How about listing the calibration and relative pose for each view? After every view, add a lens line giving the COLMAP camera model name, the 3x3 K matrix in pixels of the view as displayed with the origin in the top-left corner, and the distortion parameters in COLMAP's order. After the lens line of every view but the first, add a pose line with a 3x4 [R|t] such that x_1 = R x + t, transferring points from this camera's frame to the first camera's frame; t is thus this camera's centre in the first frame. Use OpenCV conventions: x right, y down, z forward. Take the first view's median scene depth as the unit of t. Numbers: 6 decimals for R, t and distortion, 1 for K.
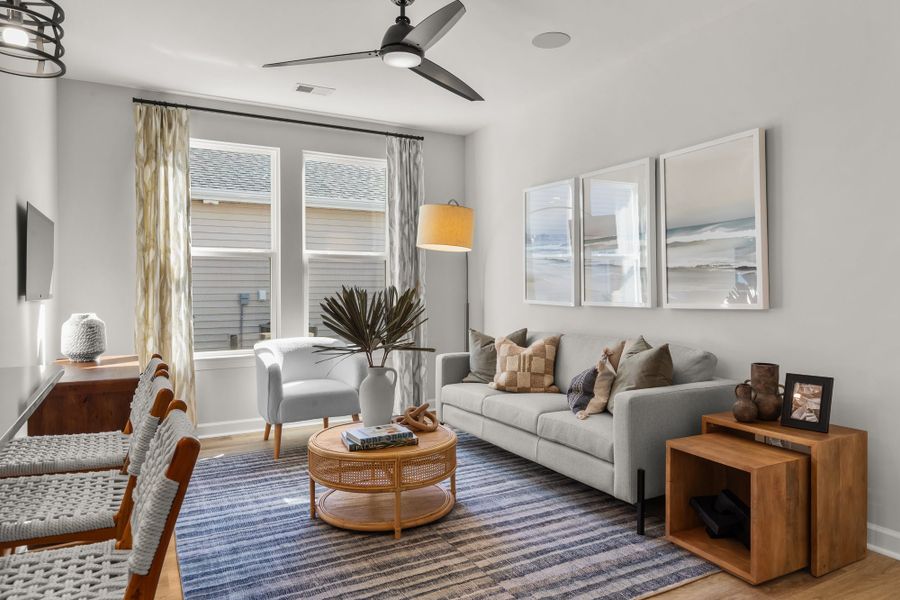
lens RADIAL K [[568.1, 0, 442.9], [0, 568.1, 290.8], [0, 0, 1]] dist [0.012982, -0.003647]
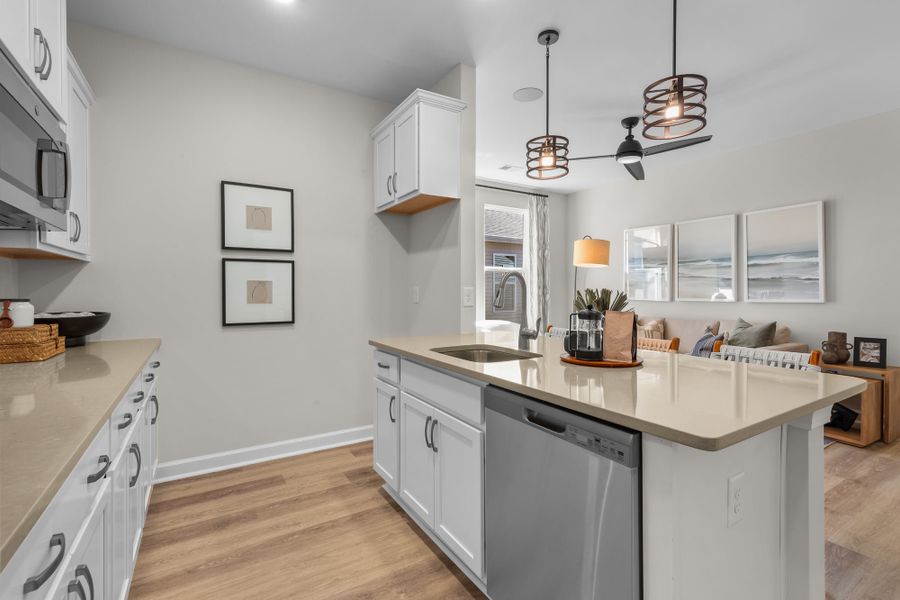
lens RADIAL K [[406.4, 0, 447.8], [0, 406.4, 292.2], [0, 0, 1]] dist [0.020543, -0.000741]
pose [[0.998973, 0.002959, 0.045202, -0.662701], [-0.002969, 0.999996, 0.000136, 0.003583], [-0.045202, -0.000270, 0.998978, -0.234473]]
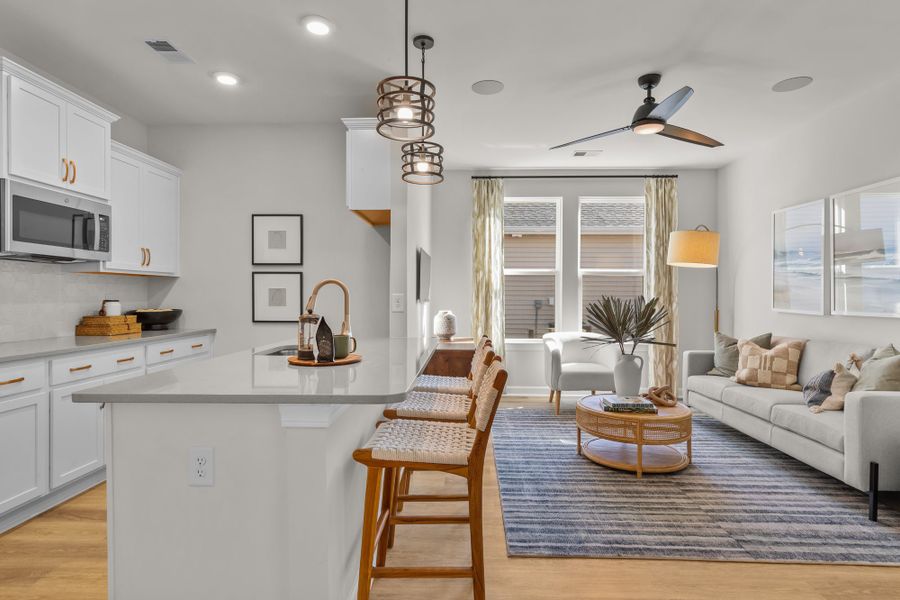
lens RADIAL K [[444.5, 0, 451.7], [0, 444.5, 297.0], [0, 0, 1]] dist [-0.004368, -0.000104]
pose [[0.861584, 0.008700, -0.507541, 0.061937], [-0.009863, 0.999951, 0.000396, -0.001446], [0.507520, 0.004665, 0.861628, -0.142161]]
